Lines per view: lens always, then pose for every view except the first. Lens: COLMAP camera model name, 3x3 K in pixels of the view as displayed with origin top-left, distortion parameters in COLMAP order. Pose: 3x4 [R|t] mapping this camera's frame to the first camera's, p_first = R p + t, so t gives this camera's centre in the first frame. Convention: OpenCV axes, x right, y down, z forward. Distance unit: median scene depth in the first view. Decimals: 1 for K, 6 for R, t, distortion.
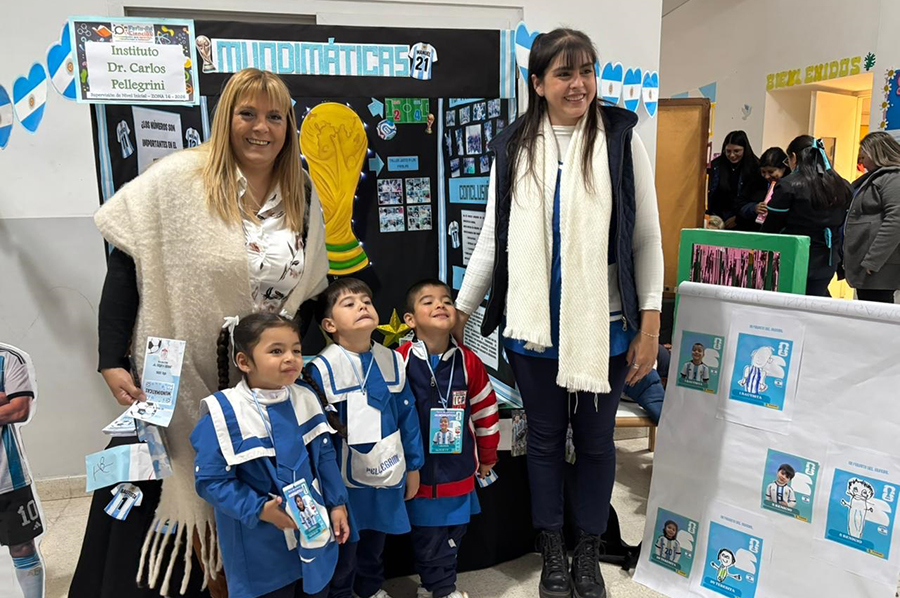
lens RADIAL K [[678.7, 0, 448.5], [0, 678.7, 302.7], [0, 0, 1]] dist [0.022166, -0.033440]
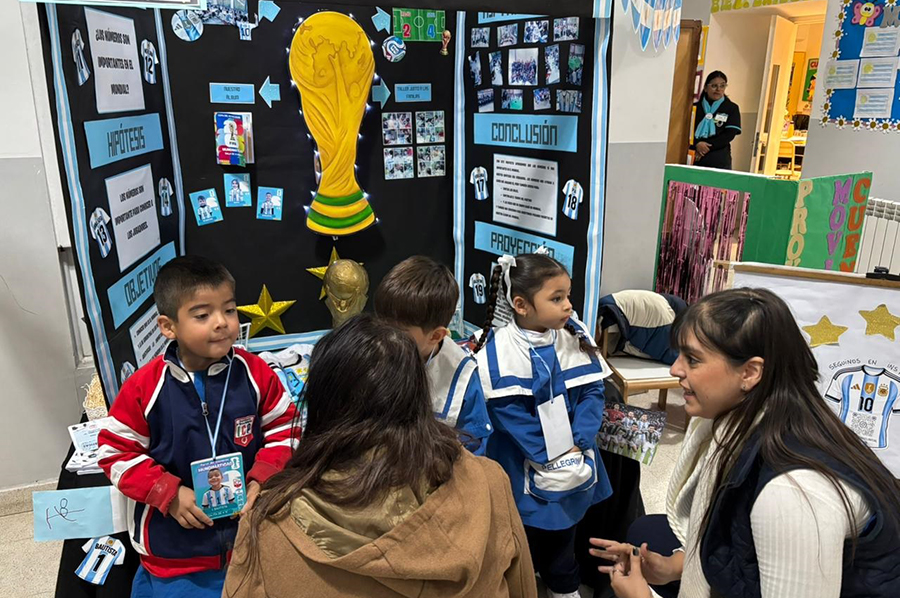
lens RADIAL K [[678.7, 0, 439.6], [0, 678.7, 288.2], [0, 0, 1]] dist [0.022166, -0.033440]
pose [[0.984719, -0.027240, 0.172008, -0.187549], [0.009756, 0.994769, 0.101688, -0.059135], [-0.173878, -0.098456, 0.979833, 0.193068]]
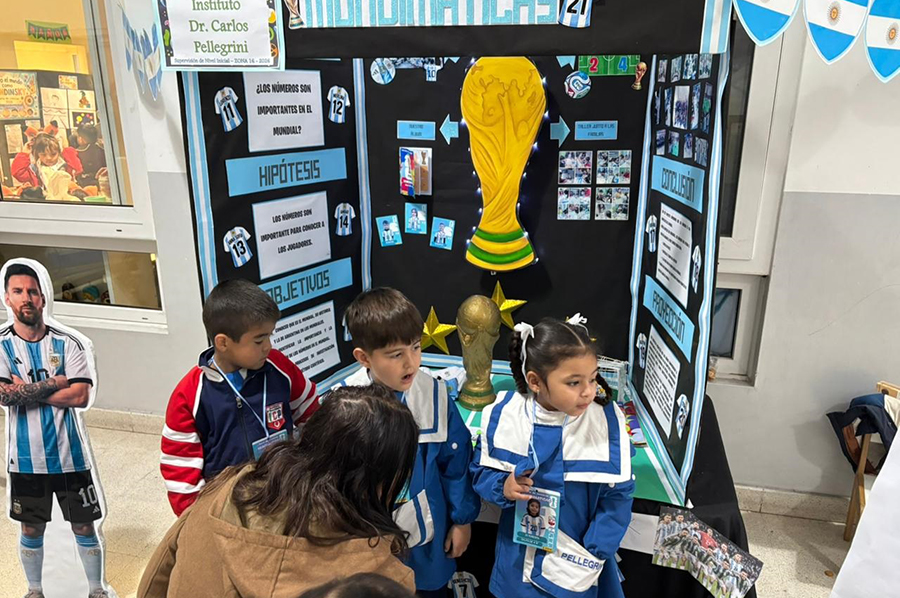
lens RADIAL K [[678.7, 0, 445.5], [0, 678.7, 294.6], [0, 0, 1]] dist [0.022166, -0.033440]
pose [[0.902164, 0.135116, -0.409688, 0.119272], [-0.091772, 0.988057, 0.123776, -0.108208], [0.421519, -0.074068, 0.903789, 0.250089]]
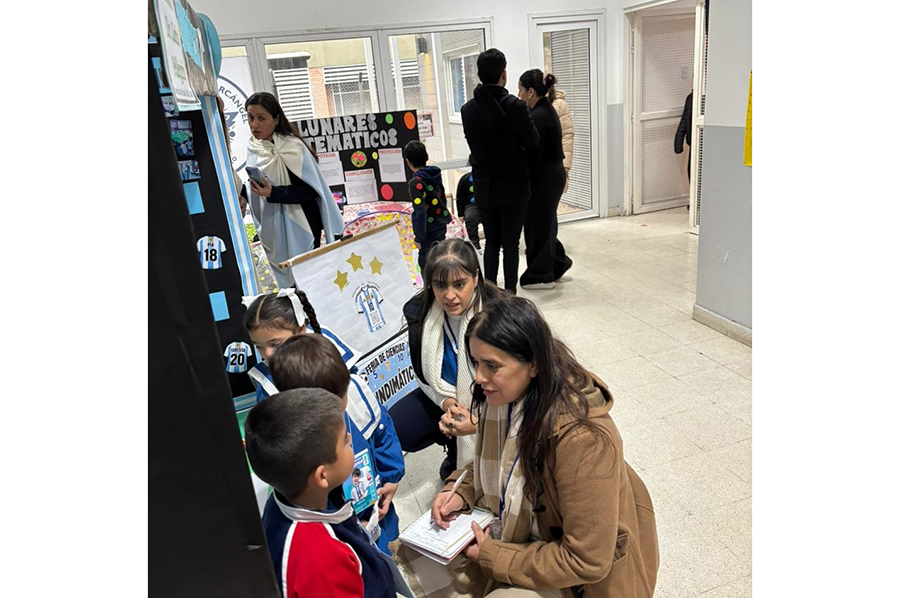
lens RADIAL K [[613.9, 0, 443.9], [0, 613.9, 289.8], [0, 0, 1]] dist [-0.005507, 0.000320]
pose [[-0.078404, -0.289717, 0.953896, -0.658341], [0.284001, 0.910702, 0.299942, -0.178136], [-0.955613, 0.294424, 0.010878, 0.615430]]
